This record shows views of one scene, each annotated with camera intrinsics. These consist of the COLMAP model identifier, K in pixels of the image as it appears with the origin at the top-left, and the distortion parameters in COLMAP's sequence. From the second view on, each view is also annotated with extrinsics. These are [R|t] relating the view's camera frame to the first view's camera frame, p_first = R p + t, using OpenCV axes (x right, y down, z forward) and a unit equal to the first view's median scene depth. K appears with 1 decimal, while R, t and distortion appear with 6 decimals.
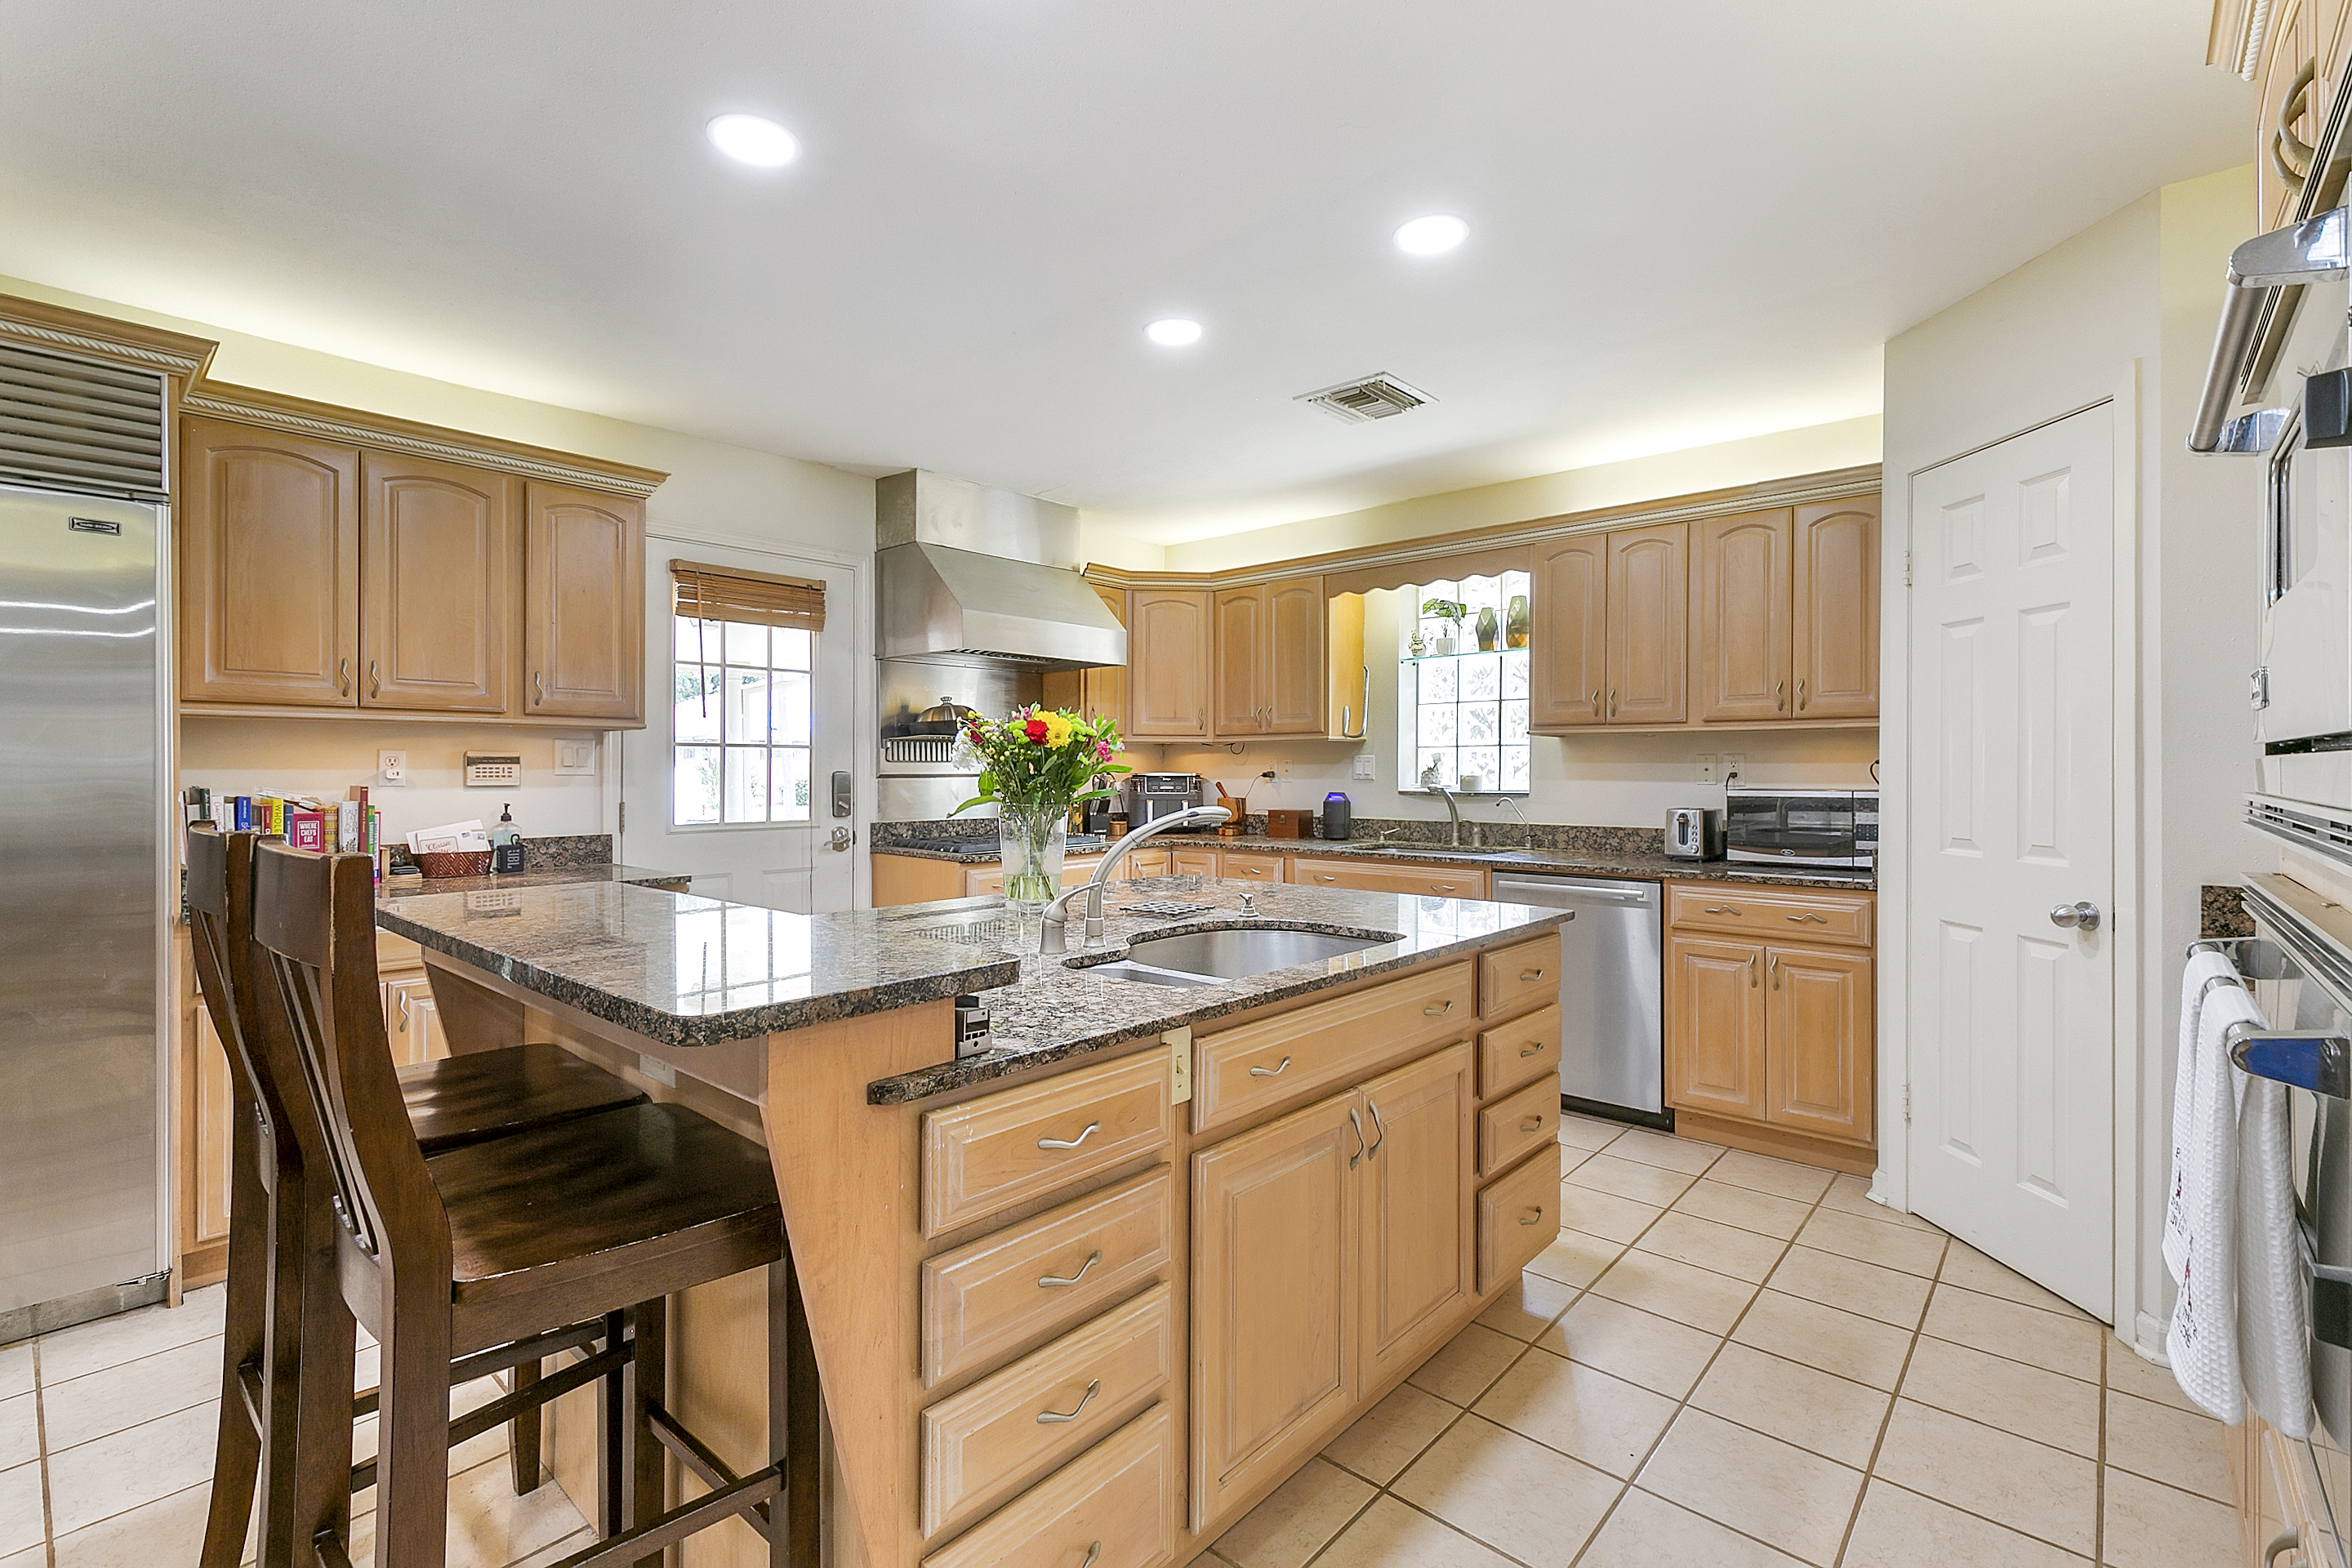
lens RADIAL K [[1046.8, 0, 1178.1], [0, 1046.8, 773.1], [0, 0, 1]] dist [0.002843, 0.000128]
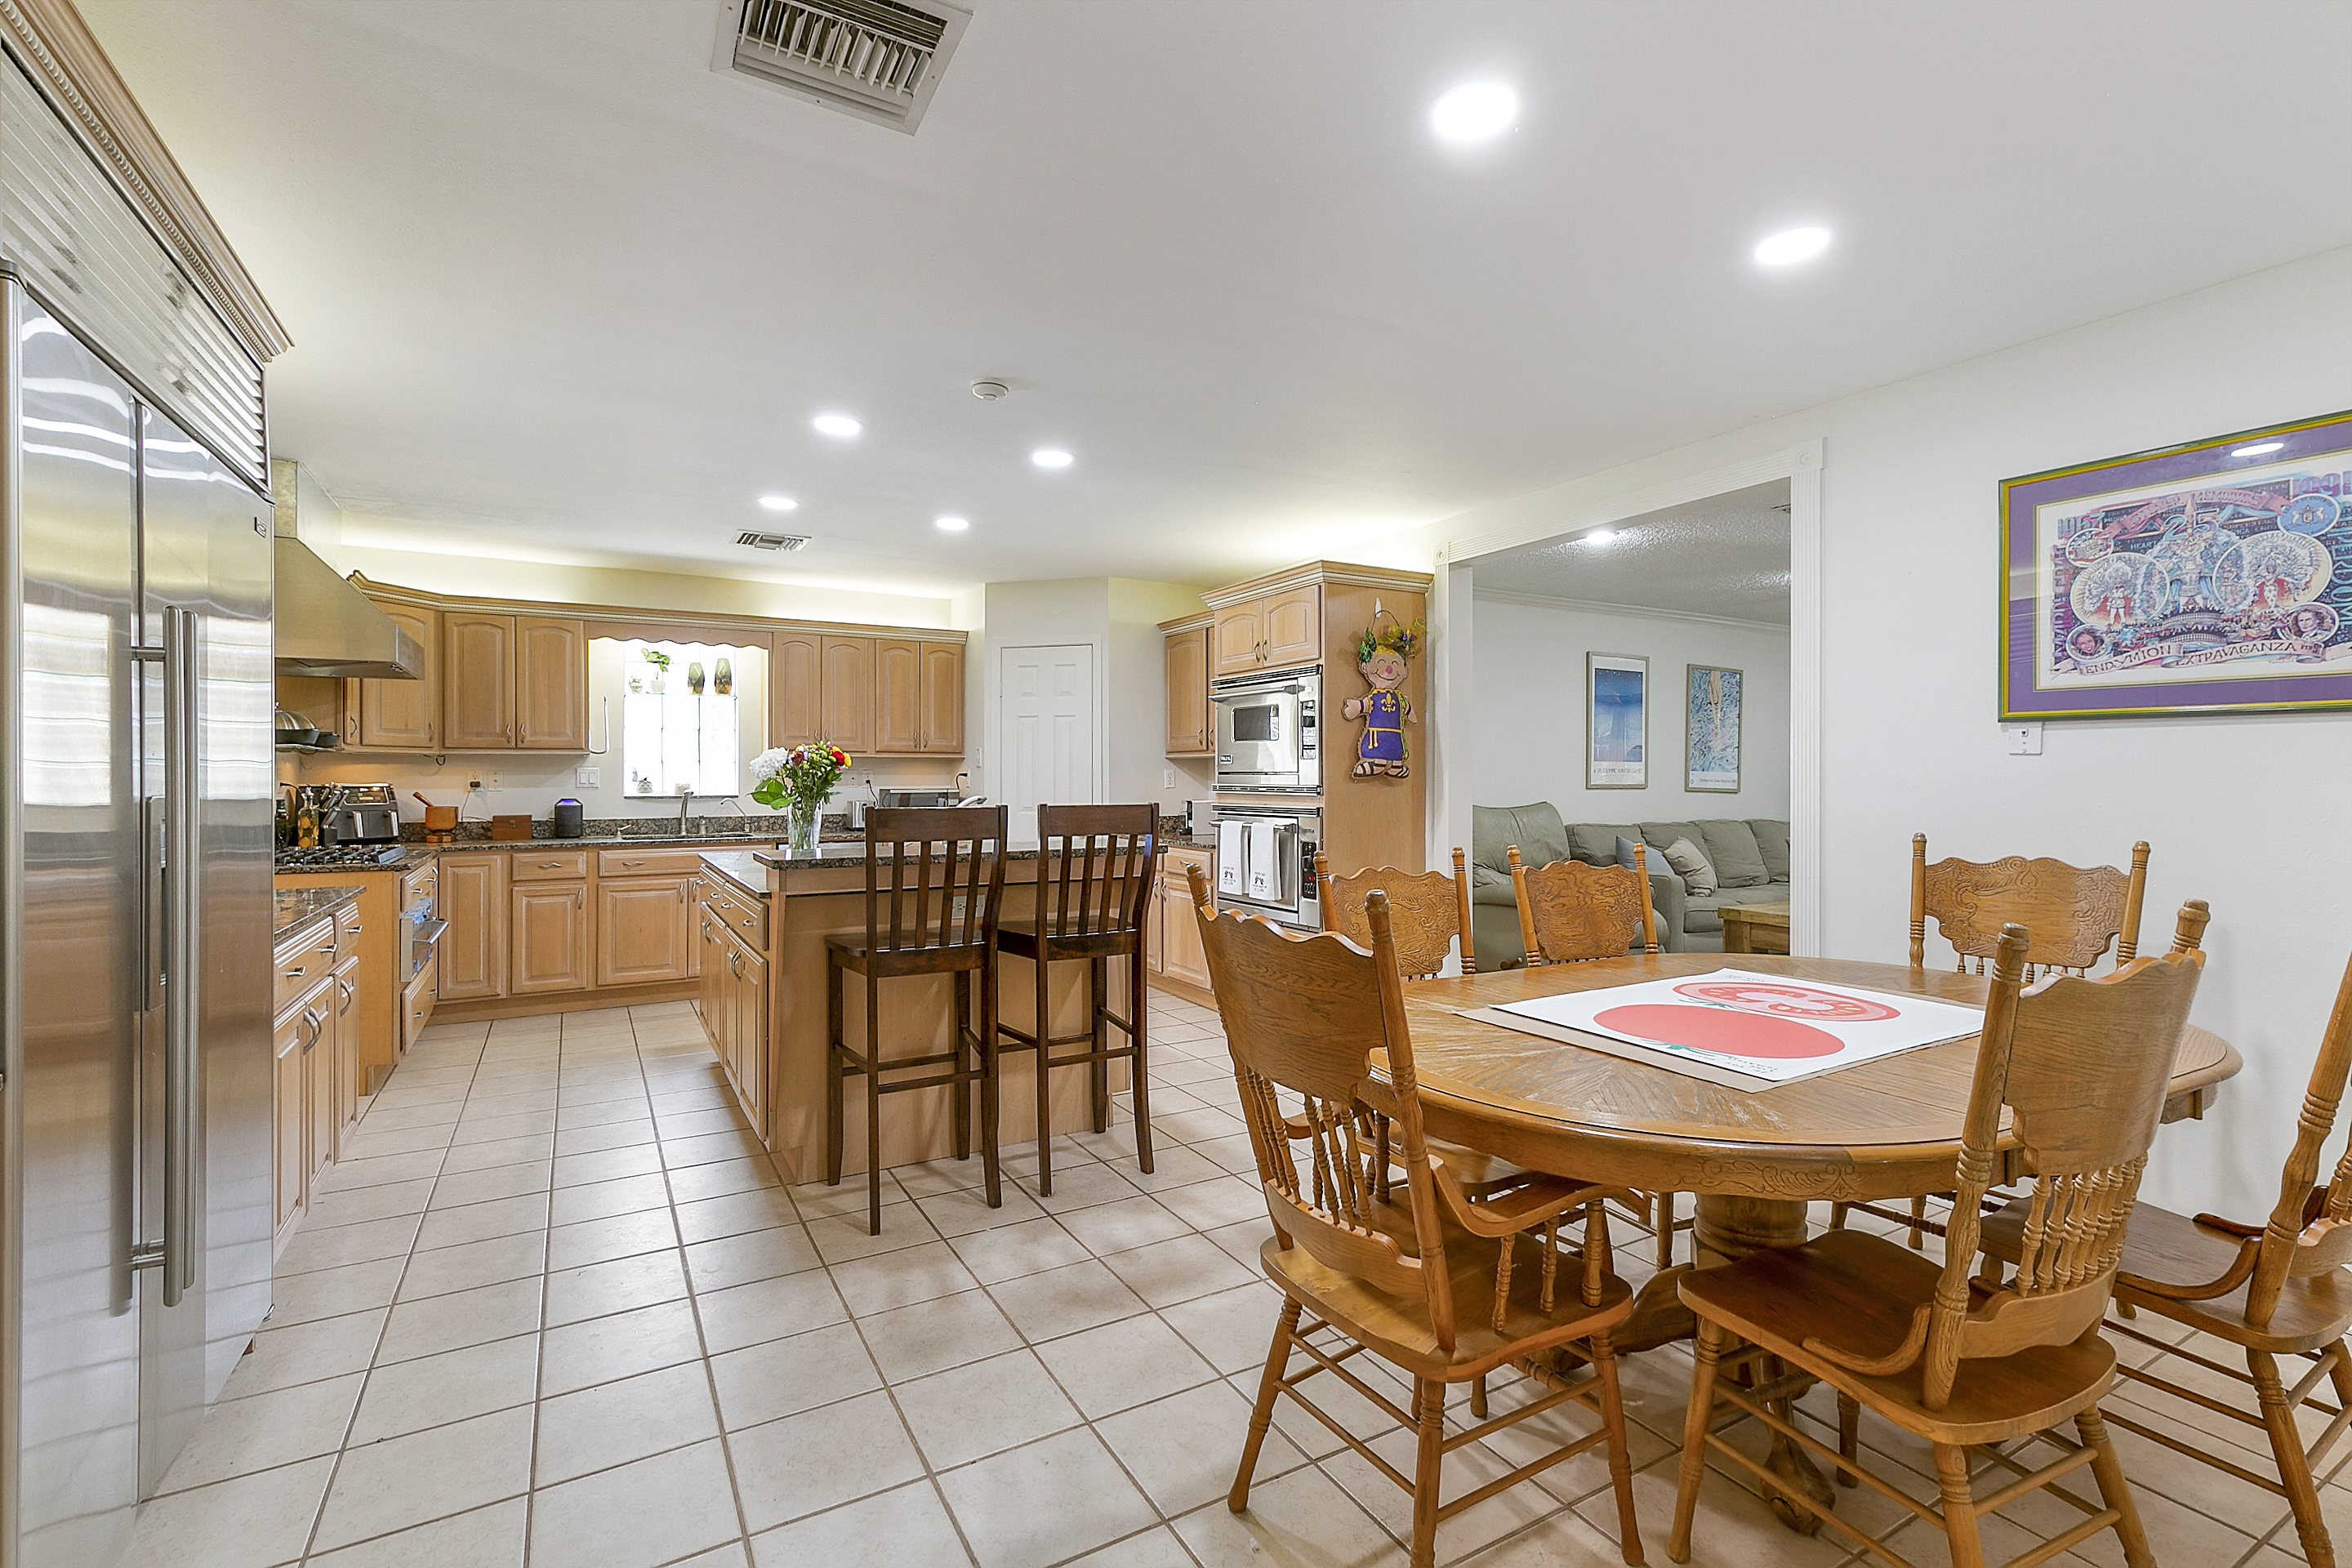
lens RADIAL K [[1046.8, 0, 1178.1], [0, 1046.8, 773.1], [0, 0, 1]] dist [0.002843, 0.000128]
pose [[0.319247, 0.001525, 0.947670, -1.084258], [0.004837, 0.999983, -0.003239, -0.005322], [-0.947659, 0.005618, 0.319235, -0.068716]]
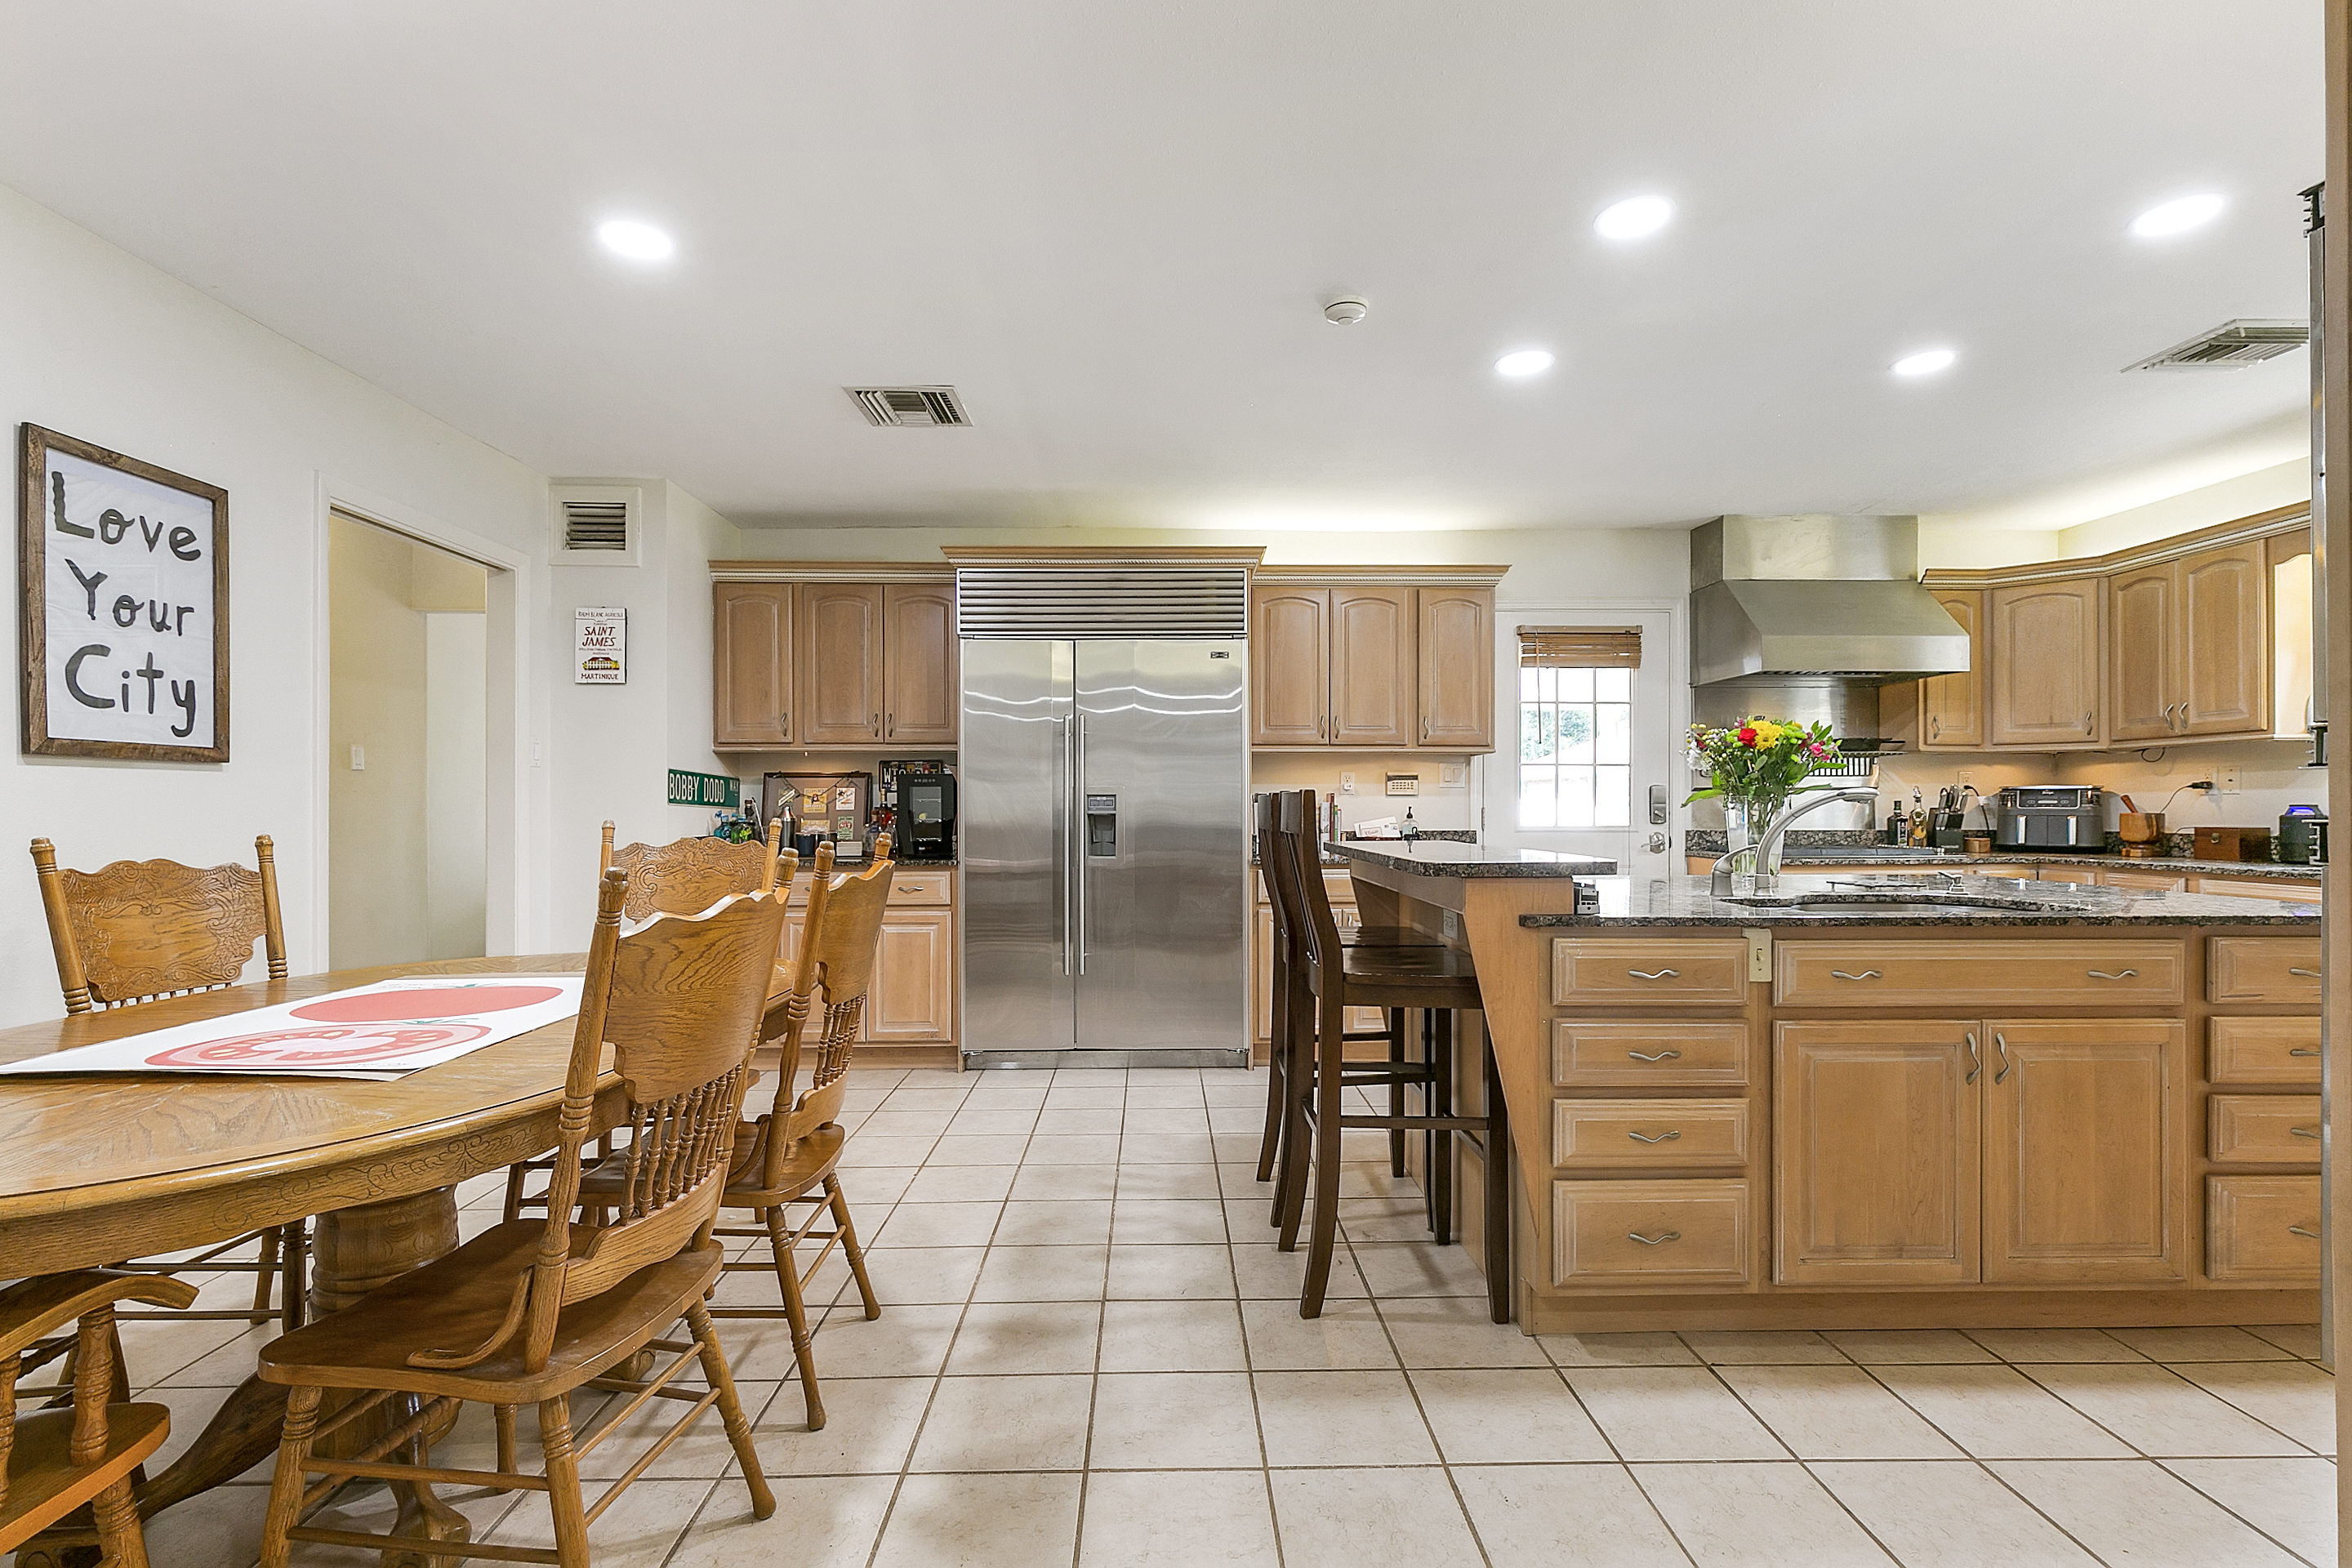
lens RADIAL K [[1074.7, 0, 1176.0], [0, 1074.7, 784.0], [0, 0, 1]] dist [0.000021, -0.000065]
pose [[0.680705, -0.018068, -0.732335, 0.236550], [-0.001196, 0.999667, -0.025774, 0.035207], [0.732557, 0.018420, 0.680457, -0.264223]]
